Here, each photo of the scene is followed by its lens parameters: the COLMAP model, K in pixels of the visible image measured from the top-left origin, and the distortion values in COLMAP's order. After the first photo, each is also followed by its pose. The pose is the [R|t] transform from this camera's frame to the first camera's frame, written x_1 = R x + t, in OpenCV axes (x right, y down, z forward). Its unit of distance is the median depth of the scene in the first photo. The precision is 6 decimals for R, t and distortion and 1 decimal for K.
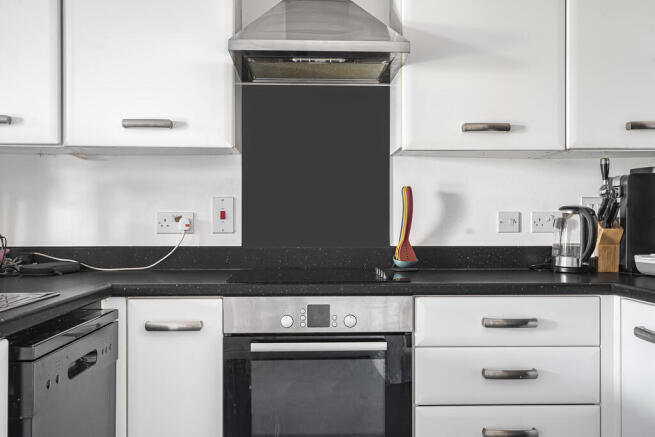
lens RADIAL K [[633.2, 0, 327.7], [0, 633.2, 223.7], [0, 0, 1]] dist [0.011122, 0.000000]
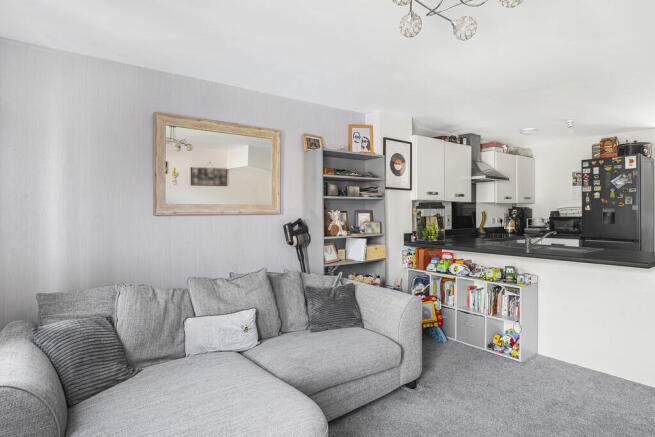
lens RADIAL K [[359.8, 0, 328.7], [0, 359.8, 214.2], [0, 0, 1]] dist [0.008885, -0.000842]
pose [[0.815881, -0.005562, 0.578193, -1.824149], [0.001593, 0.999972, 0.007371, -0.060718], [-0.578217, -0.005092, 0.815867, -0.194445]]
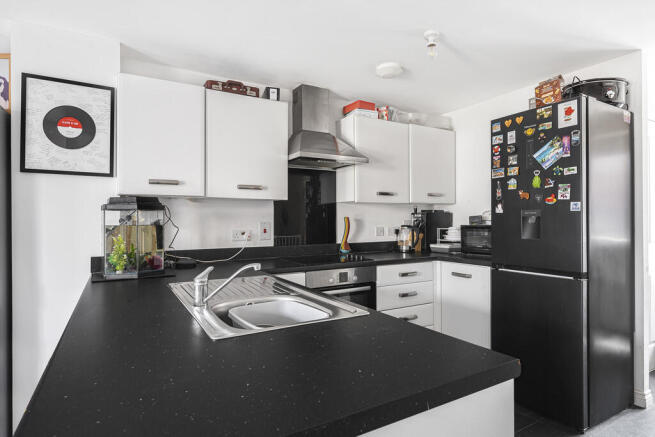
lens RADIAL K [[359.8, 0, 324.2], [0, 359.8, 216.0], [0, 0, 1]] dist [0.008885, -0.000842]
pose [[0.883740, 0.000254, 0.467979, -0.543833], [0.004073, 0.999958, -0.008233, -0.051737], [-0.467961, 0.009182, 0.883701, -0.093792]]
